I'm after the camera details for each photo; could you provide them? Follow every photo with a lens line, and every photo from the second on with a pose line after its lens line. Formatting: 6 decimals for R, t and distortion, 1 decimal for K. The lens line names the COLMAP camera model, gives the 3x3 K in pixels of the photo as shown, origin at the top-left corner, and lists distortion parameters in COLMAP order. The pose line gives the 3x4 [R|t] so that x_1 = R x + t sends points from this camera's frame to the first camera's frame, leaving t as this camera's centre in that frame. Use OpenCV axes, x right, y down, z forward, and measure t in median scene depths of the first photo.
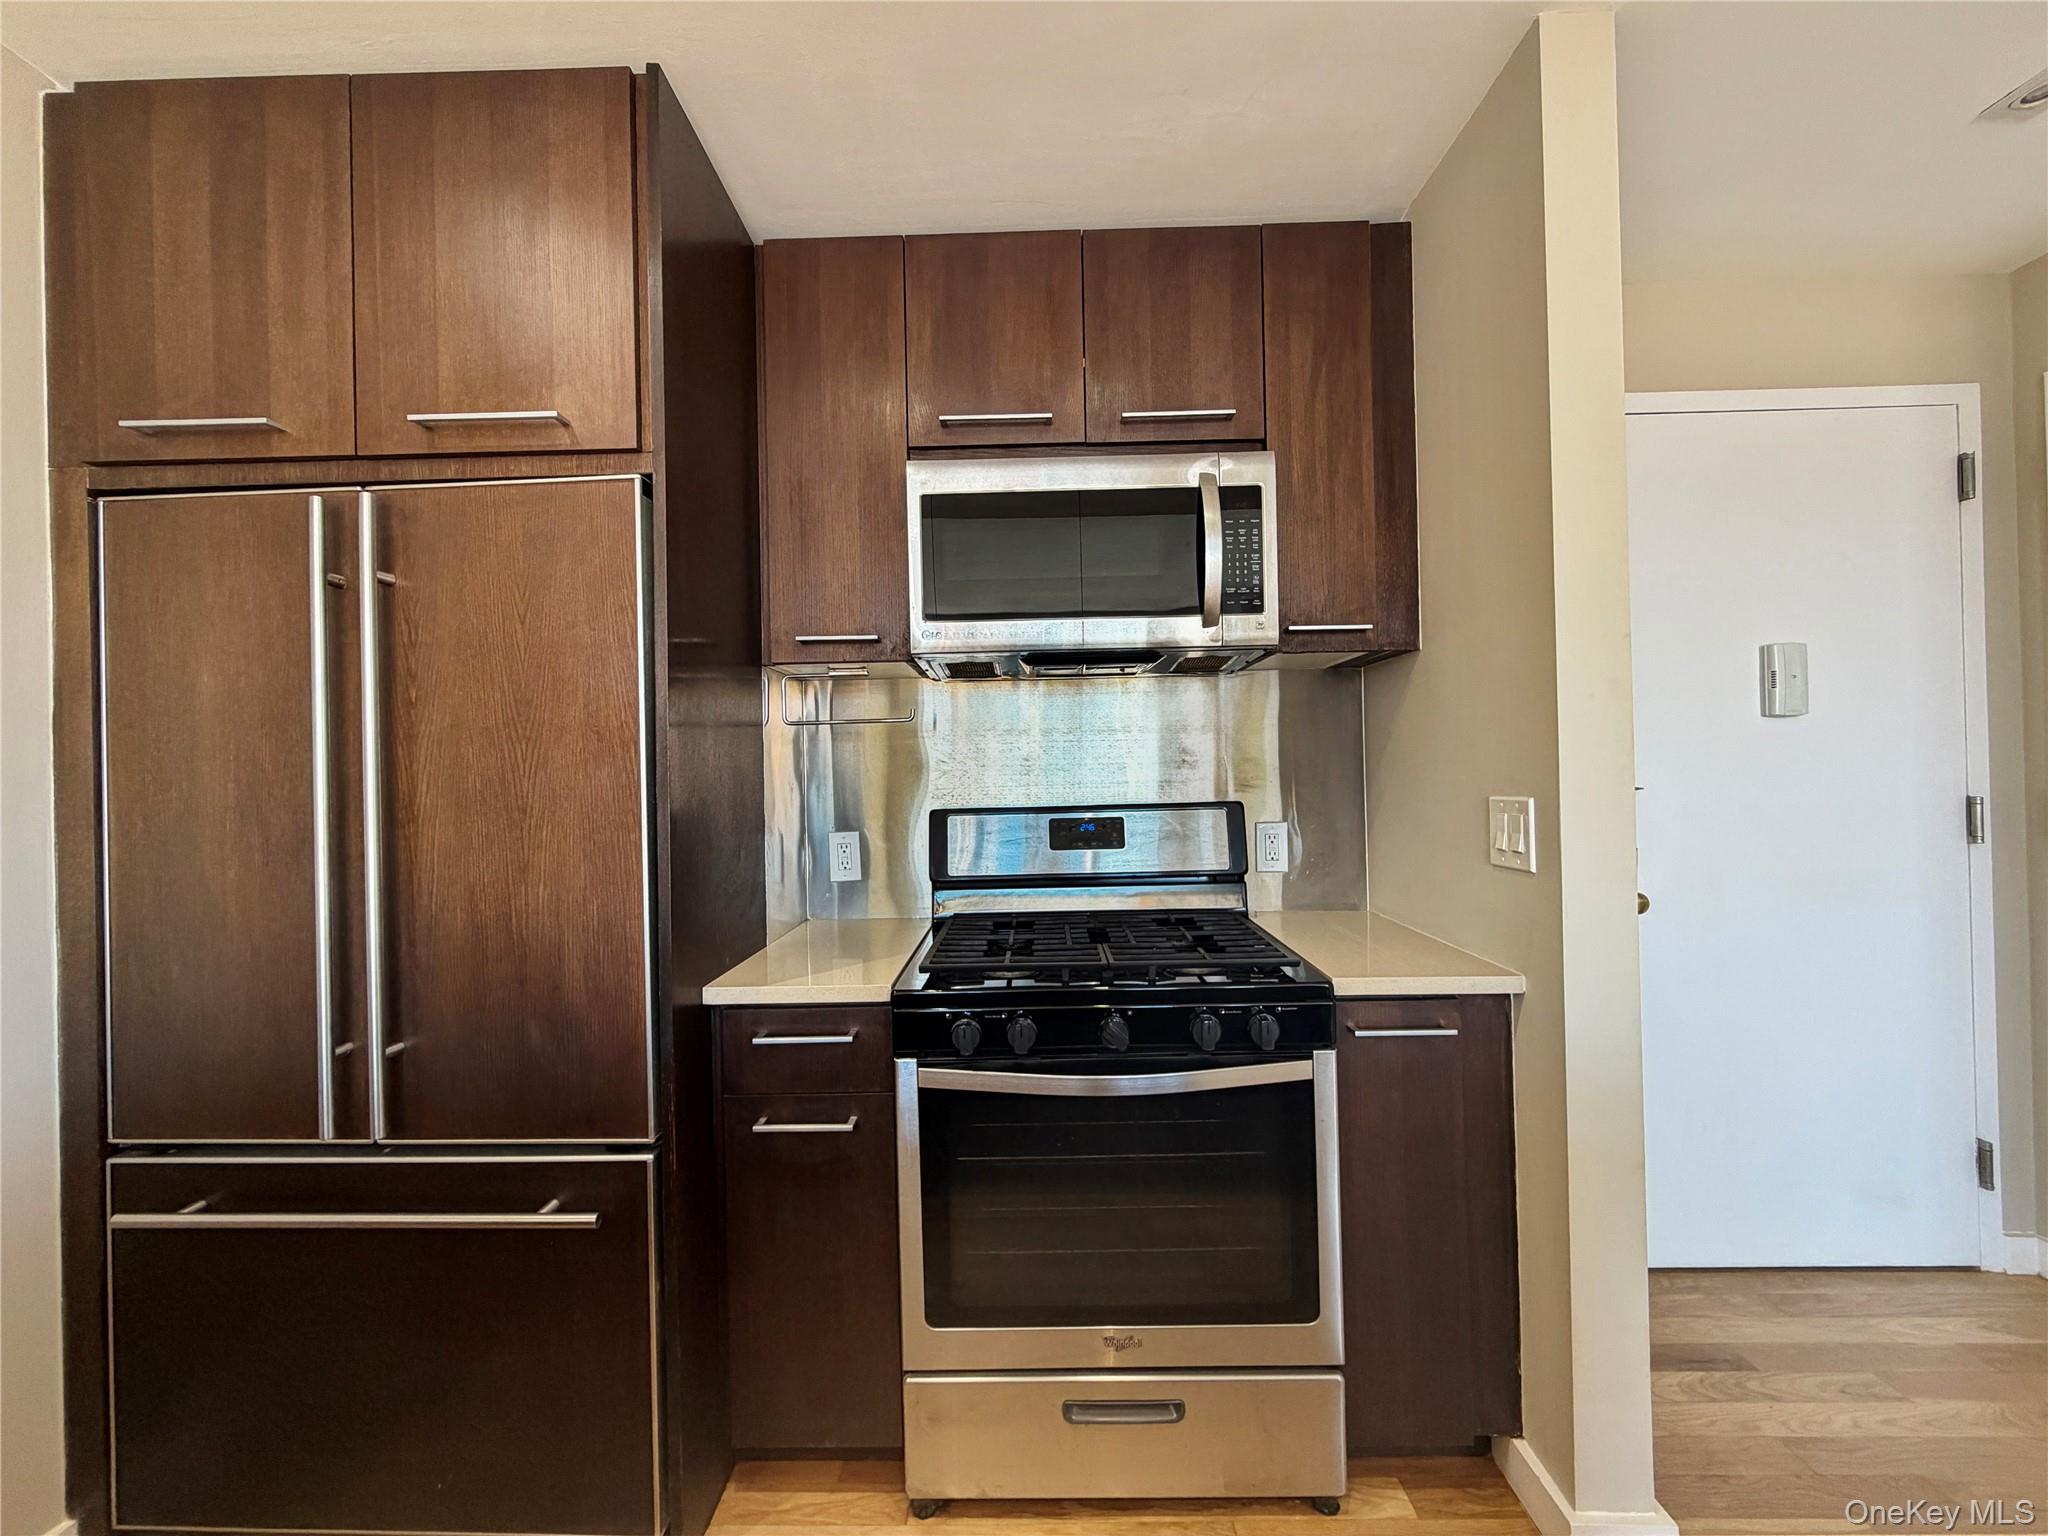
lens RADIAL K [[814.8, 0, 1020.3], [0, 814.8, 765.9], [0, 0, 1]] dist [-0.001551, -0.000586]
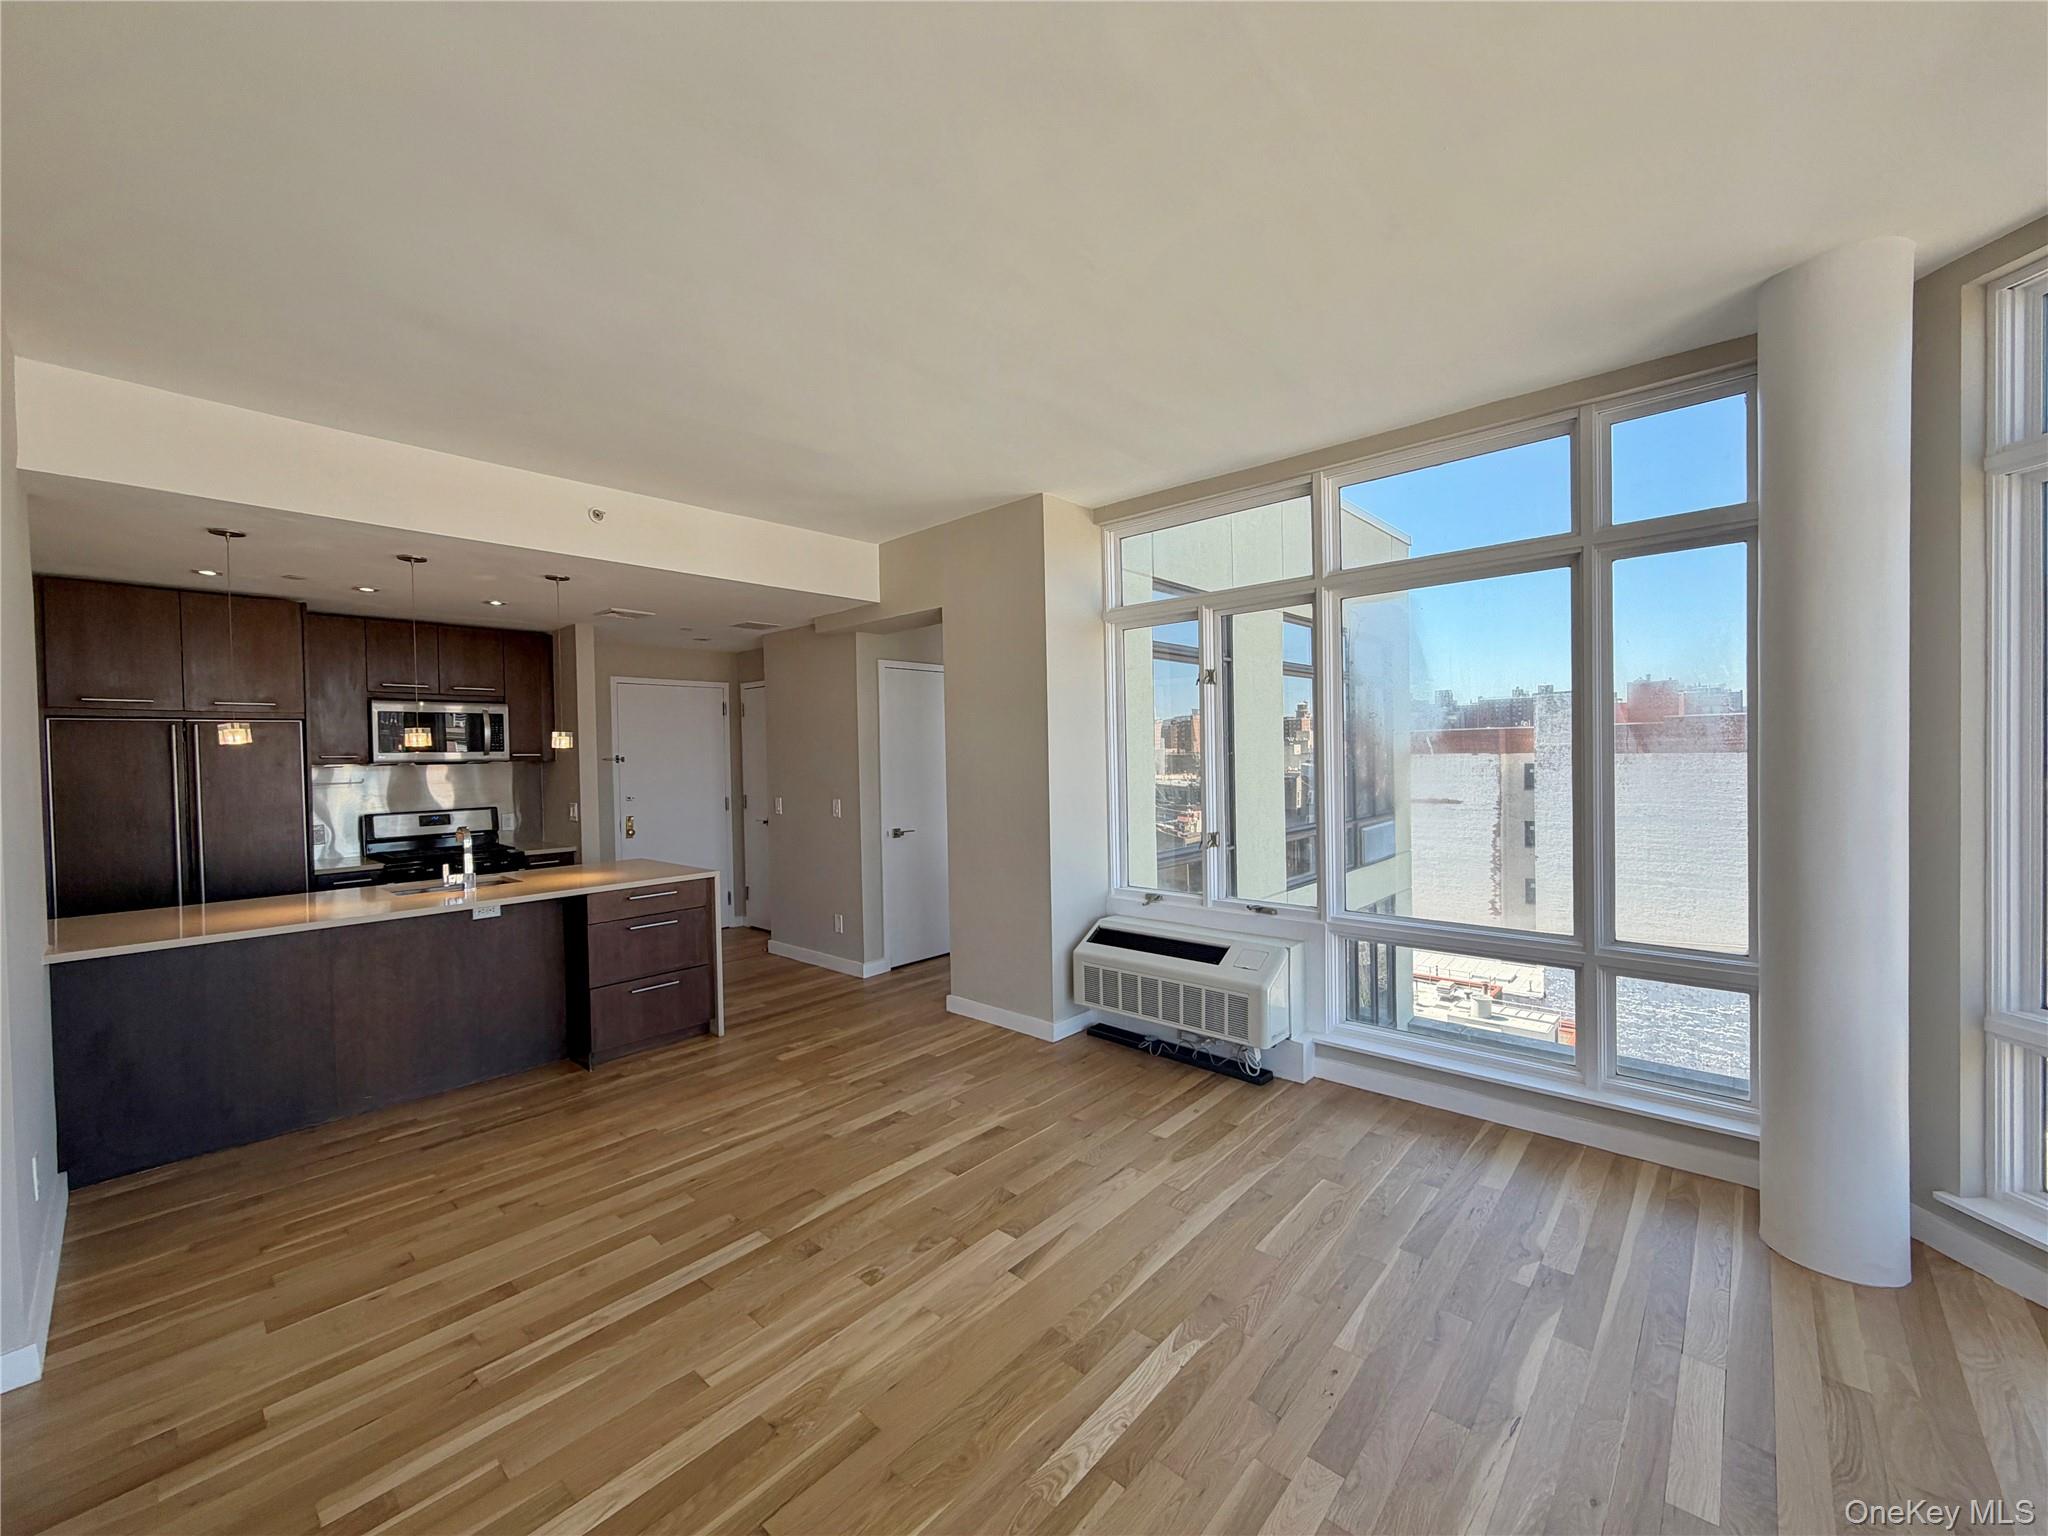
lens RADIAL K [[814.8, 0, 1020.3], [0, 814.8, 765.9], [0, 0, 1]] dist [-0.001551, -0.000586]
pose [[0.661002, -0.003308, 0.750377, -0.946039], [0.001759, 0.999994, 0.002859, -0.152182], [-0.750382, -0.000571, 0.661004, -3.271534]]
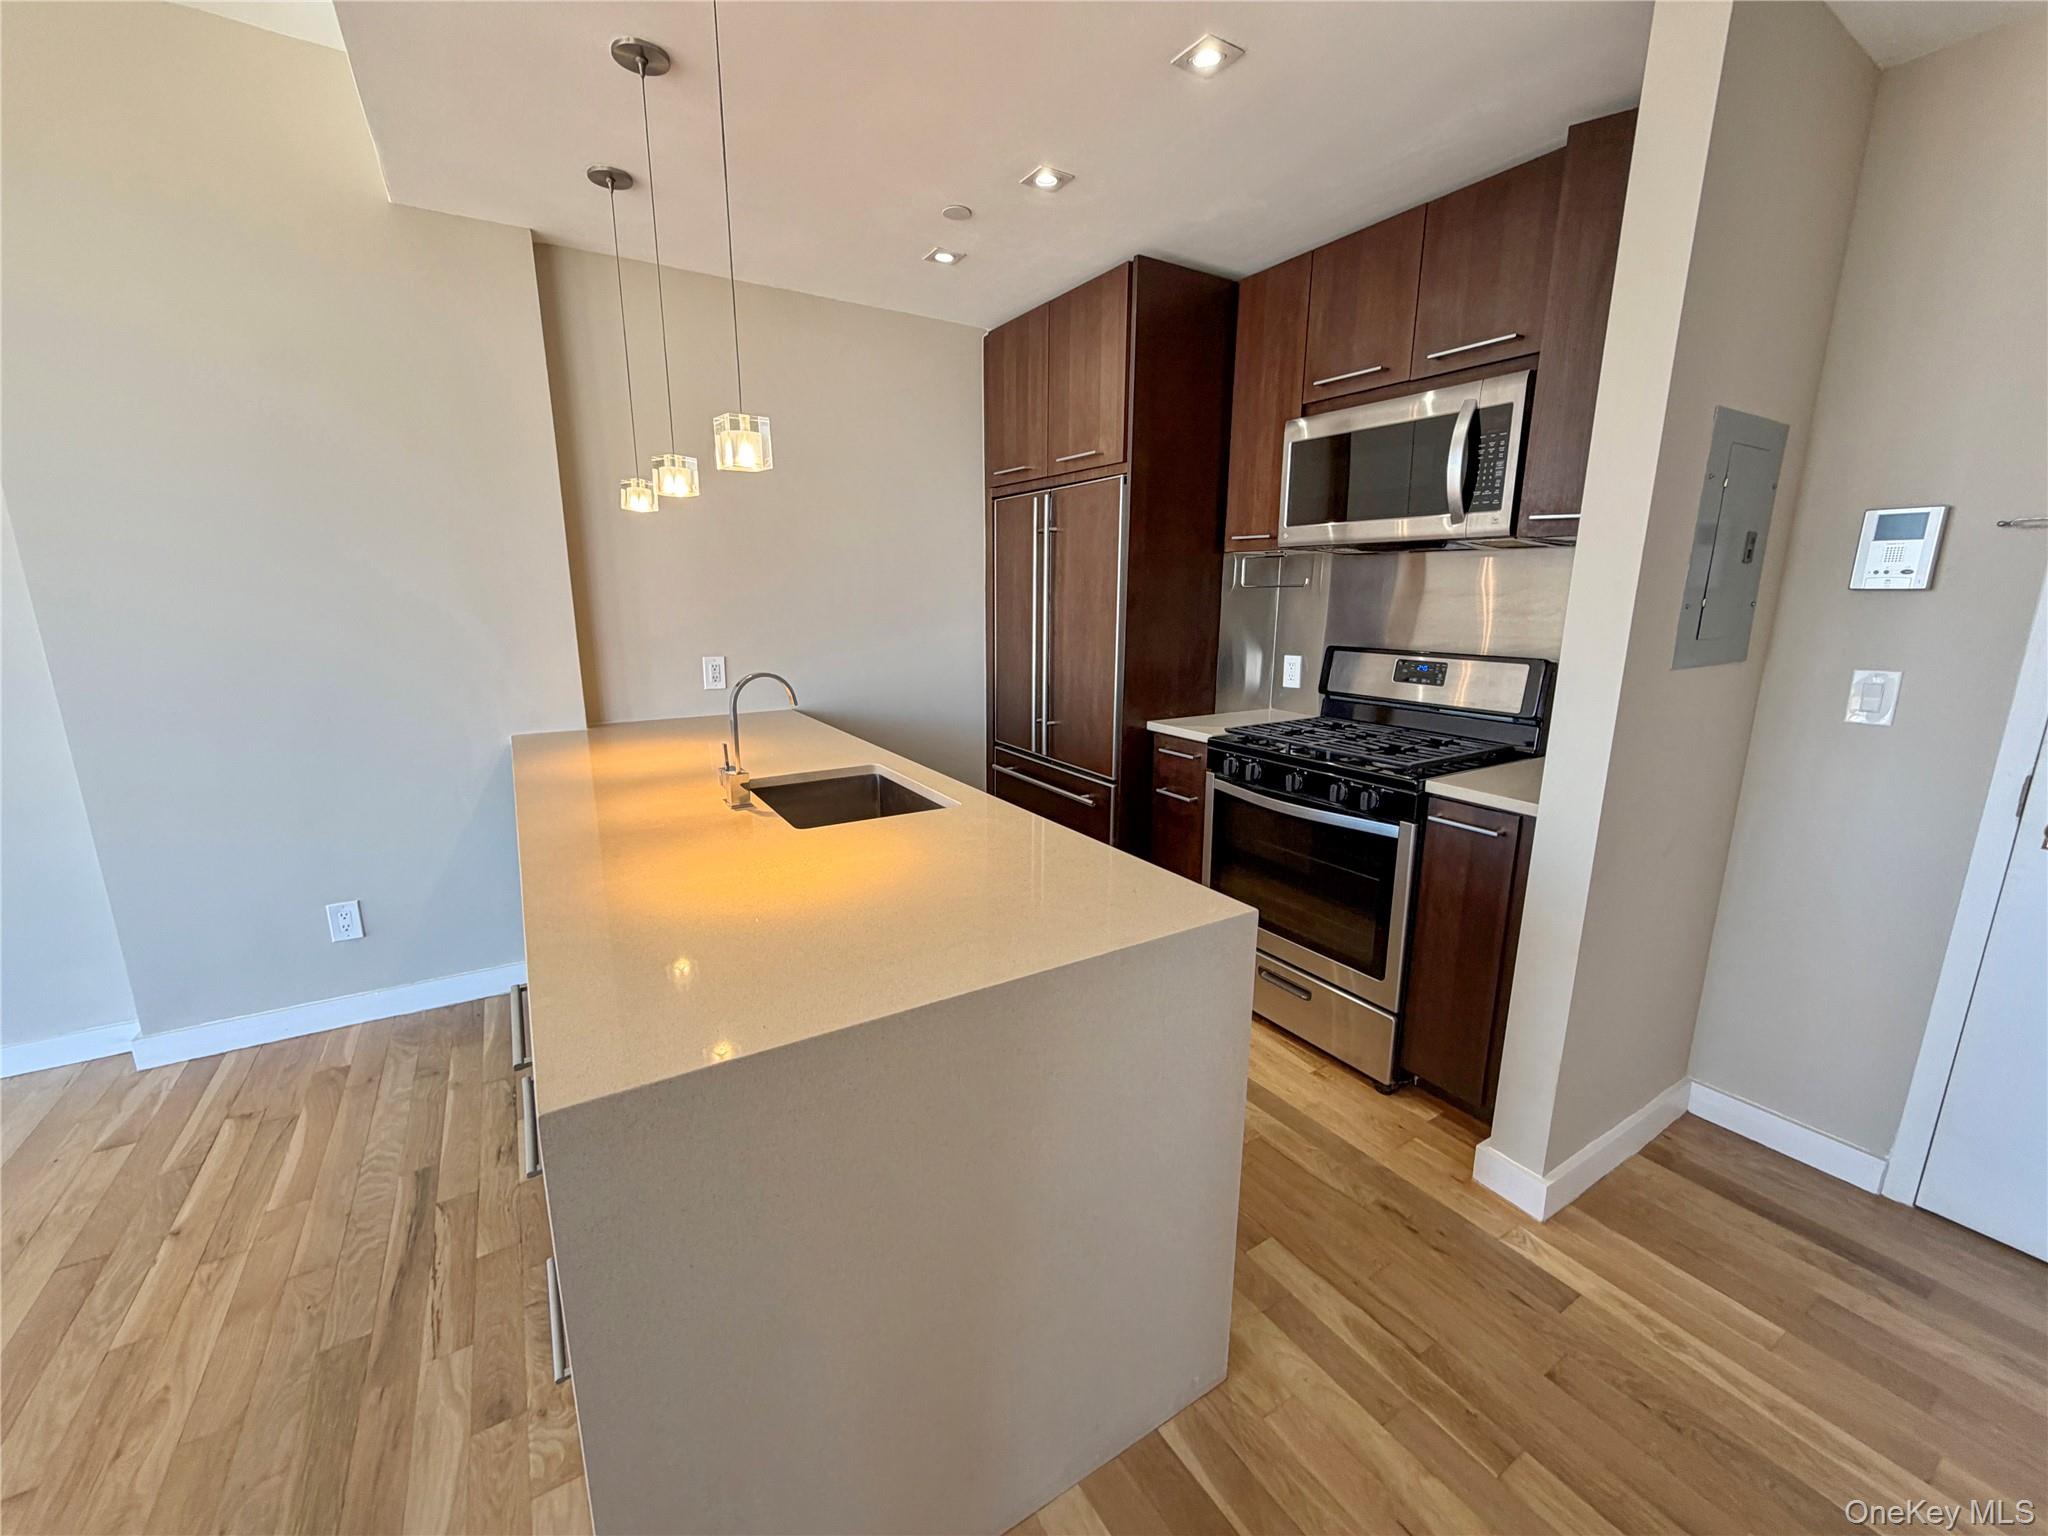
lens RADIAL K [[814.8, 0, 1020.3], [0, 814.8, 765.9], [0, 0, 1]] dist [-0.001551, -0.000586]
pose [[0.540846, 0.200719, -0.816822, 1.164908], [-0.007687, 0.972249, 0.233822, -0.105296], [0.841086, -0.120183, 0.527380, -0.398596]]
